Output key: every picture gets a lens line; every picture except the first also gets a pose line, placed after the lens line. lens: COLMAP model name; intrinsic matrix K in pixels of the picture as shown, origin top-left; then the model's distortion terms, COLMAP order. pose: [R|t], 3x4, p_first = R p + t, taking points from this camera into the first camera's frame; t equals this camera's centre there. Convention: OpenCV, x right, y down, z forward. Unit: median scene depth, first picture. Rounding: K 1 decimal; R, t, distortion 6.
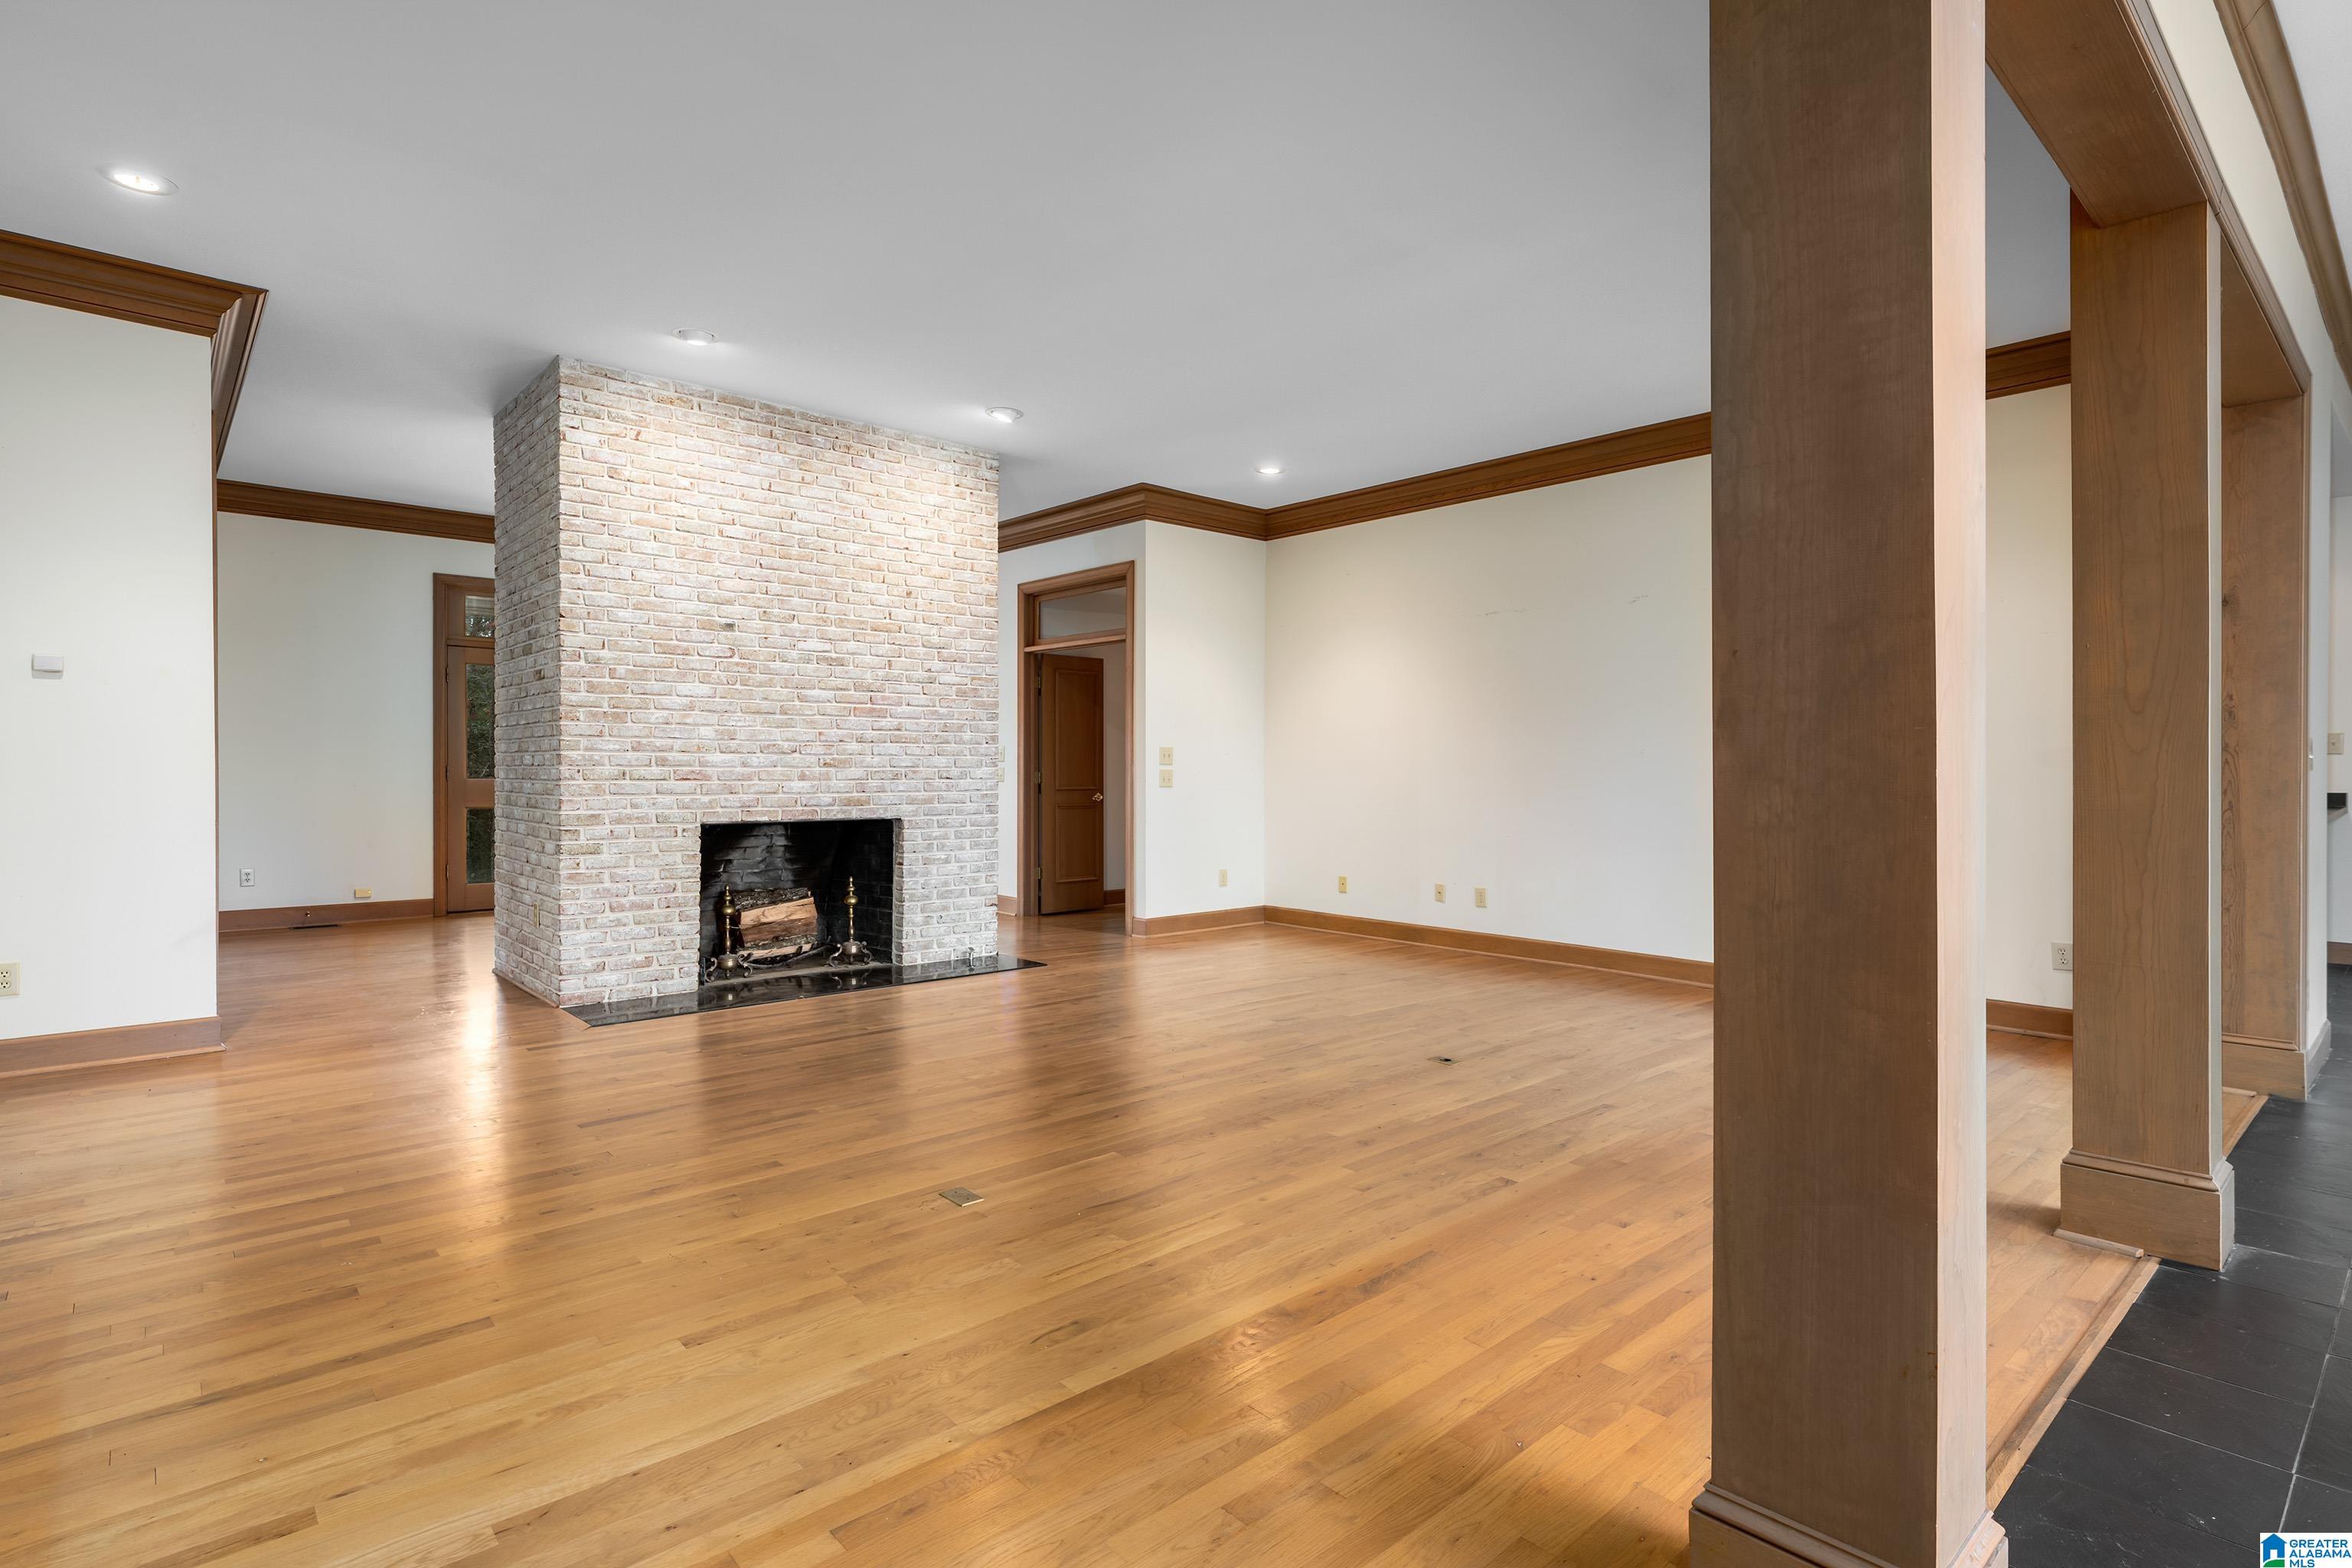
lens RADIAL K [[1131.3, 0, 1186.1], [0, 1131.3, 758.4], [0, 0, 1]] dist [0.001433, 0.000157]
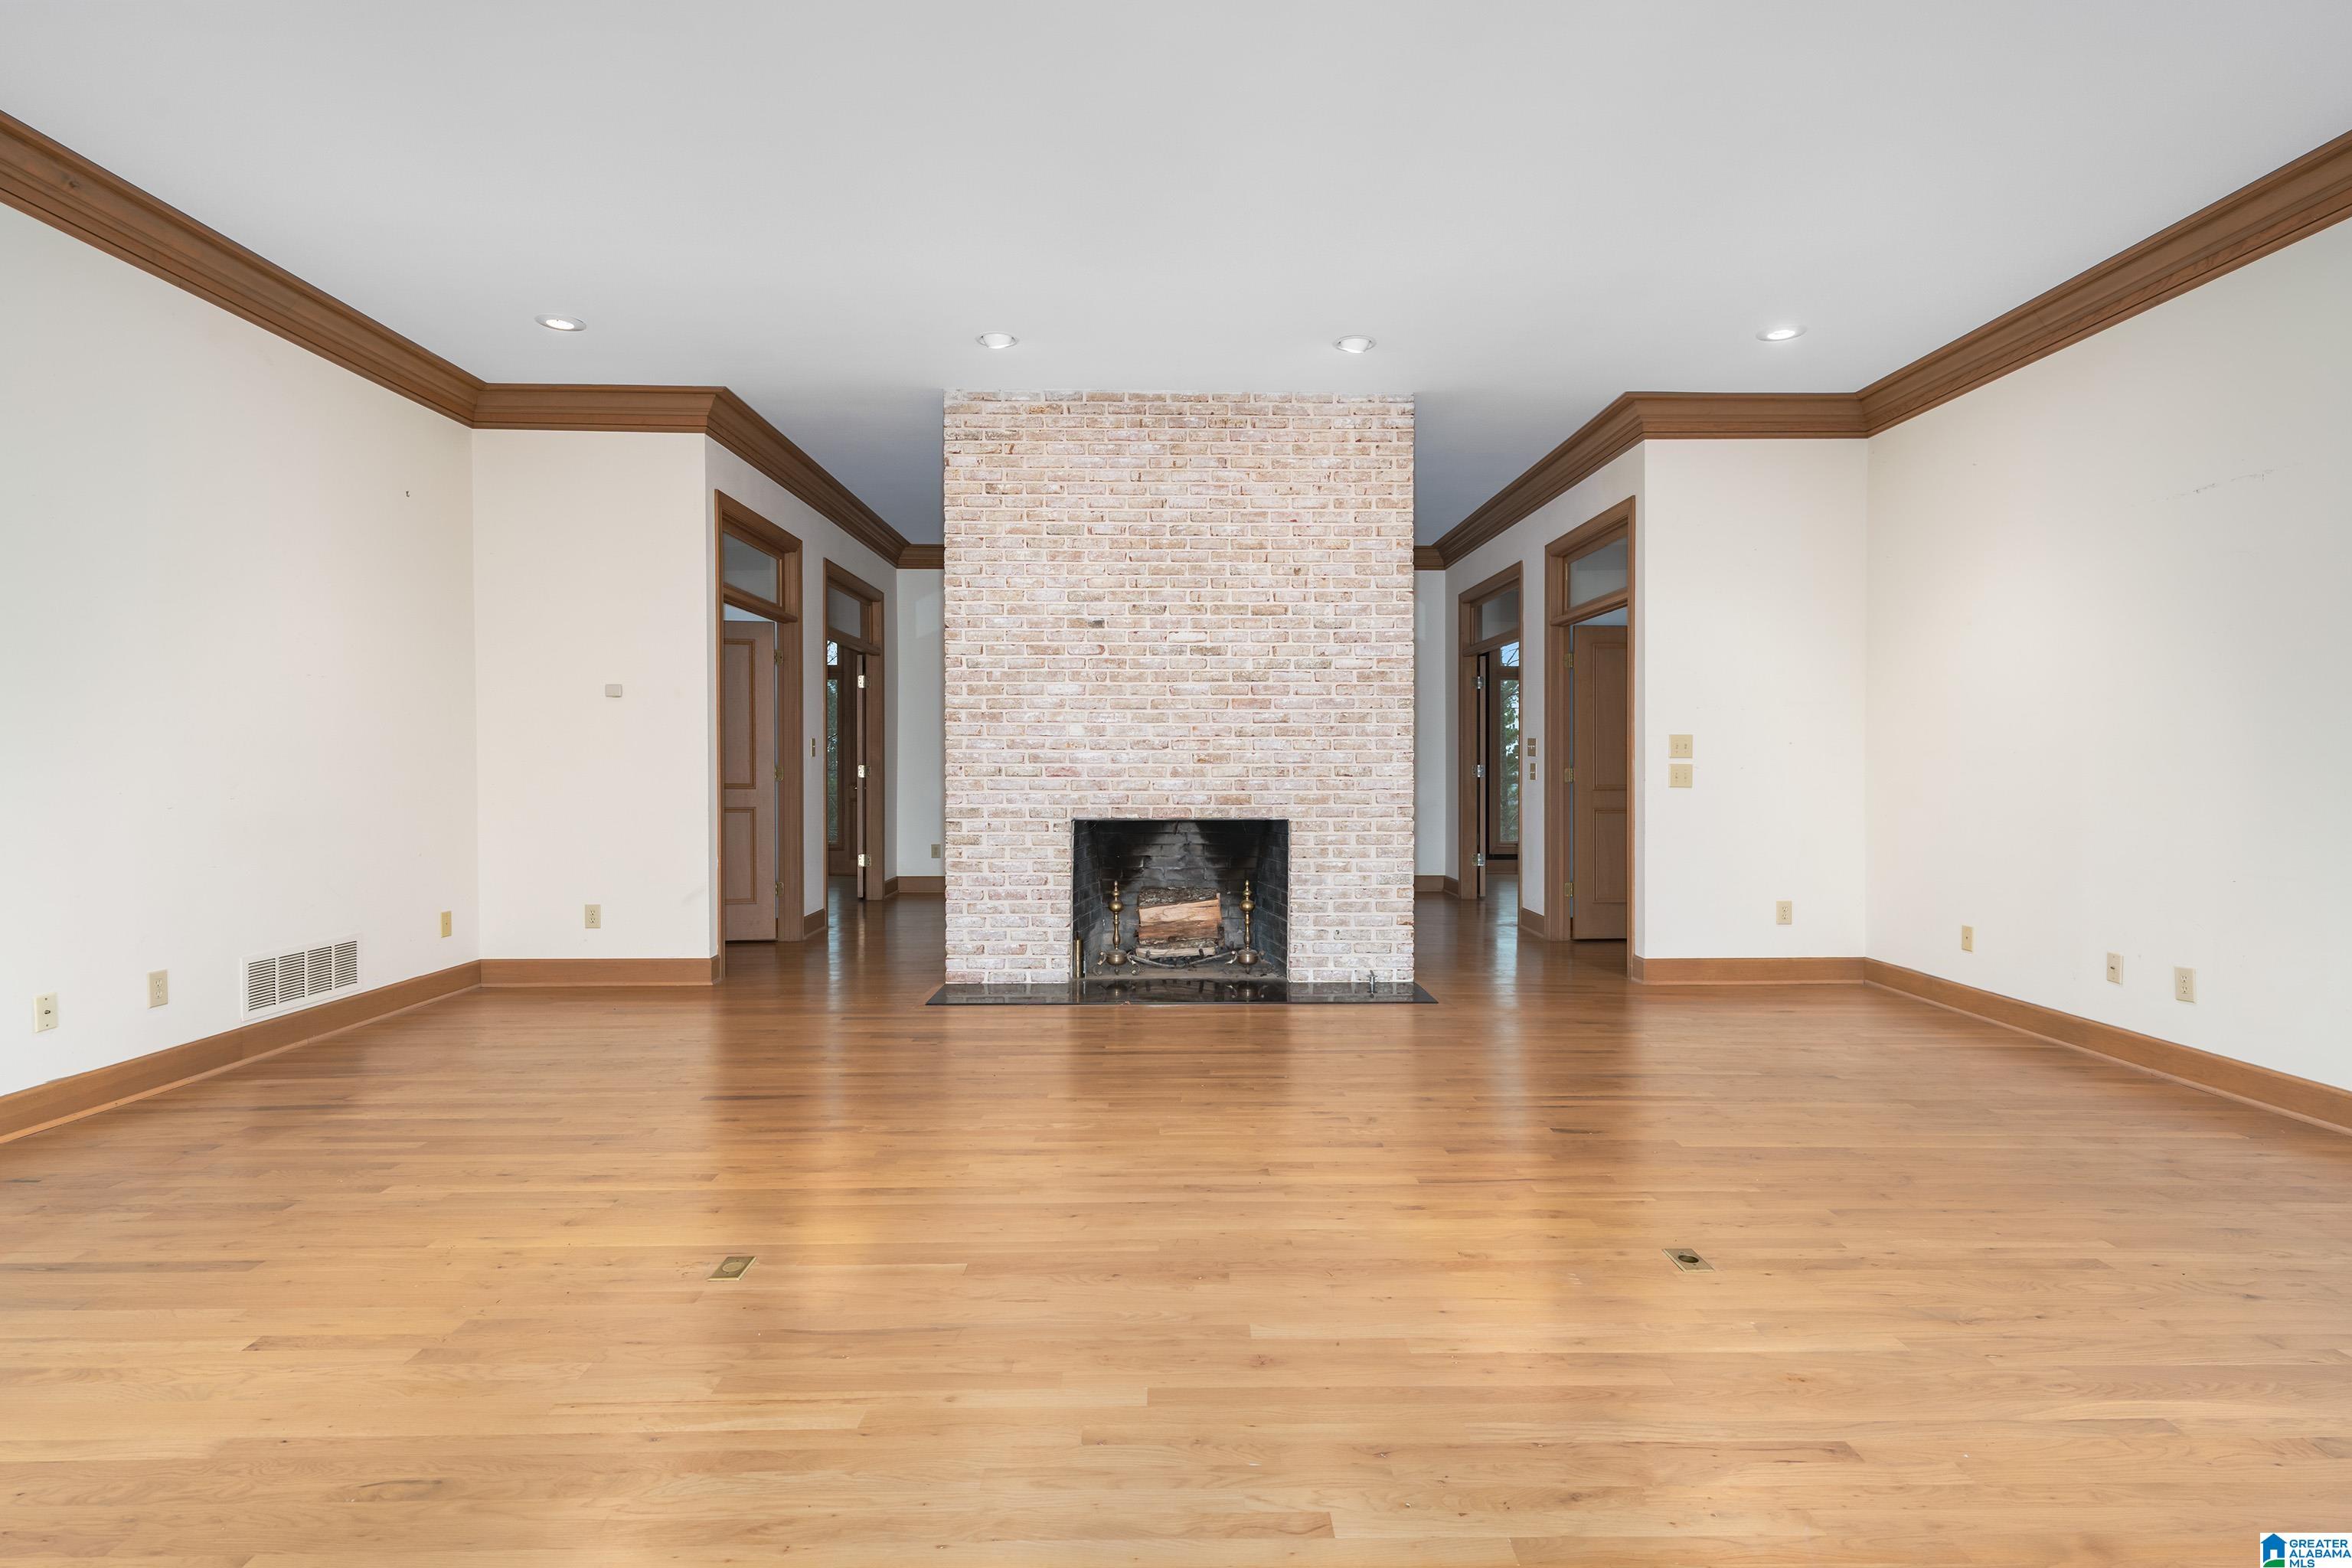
lens RADIAL K [[1131.3, 0, 1186.1], [0, 1131.3, 758.4], [0, 0, 1]] dist [0.001433, 0.000157]
pose [[0.761909, -0.007994, -0.647635, 0.290124], [0.009572, 0.999954, -0.001081, 0.004885], [0.647614, -0.005376, 0.761950, 0.273739]]
